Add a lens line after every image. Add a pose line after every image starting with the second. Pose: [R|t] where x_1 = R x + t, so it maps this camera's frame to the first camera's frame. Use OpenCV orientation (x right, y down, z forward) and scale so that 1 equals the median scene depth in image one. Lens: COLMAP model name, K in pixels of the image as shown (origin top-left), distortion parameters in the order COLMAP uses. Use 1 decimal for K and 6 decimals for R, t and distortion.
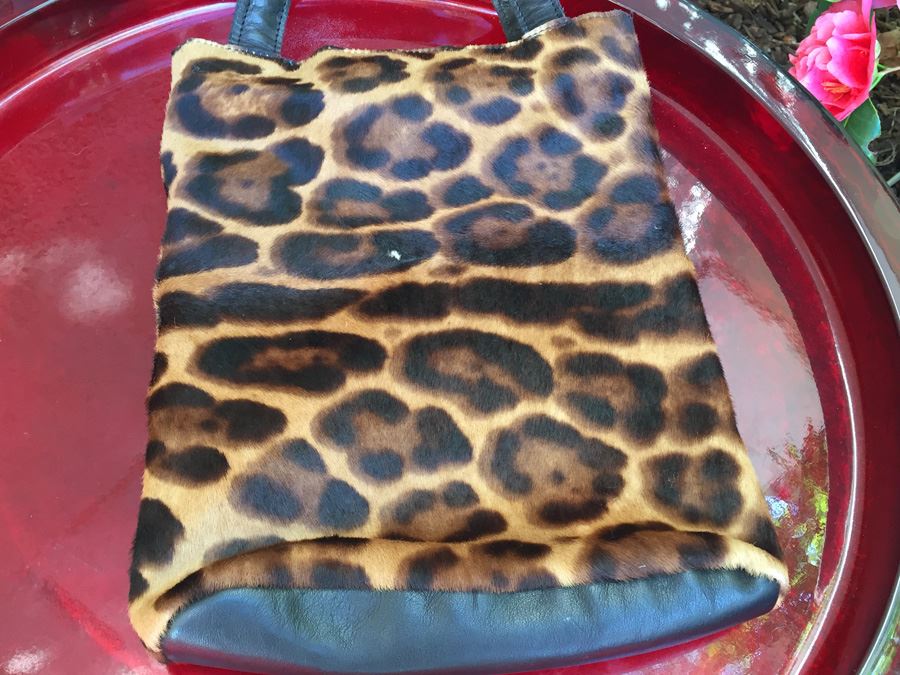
lens RADIAL K [[881.7, 0, 450.0], [0, 881.7, 337.5], [0, 0, 1]] dist [0.034278, -0.011757]
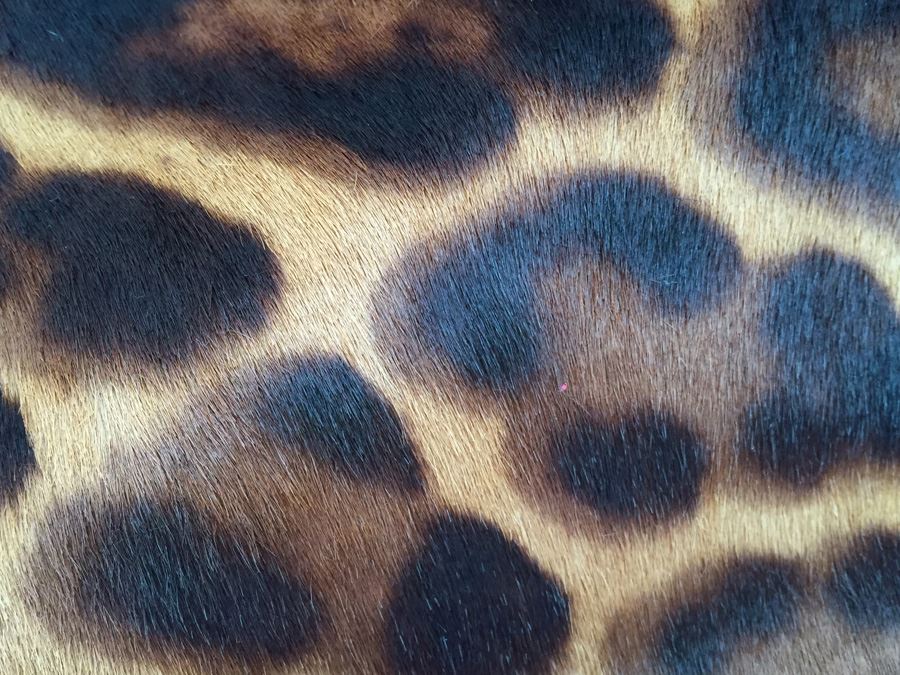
lens RADIAL K [[881.7, 0, 450.0], [0, 881.7, 337.5], [0, 0, 1]] dist [0.034278, -0.011757]
pose [[0.992295, 0.099811, -0.073409, -0.114652], [-0.070969, 0.943536, 0.323578, 0.024323], [0.101561, -0.315875, 0.943350, 0.749131]]
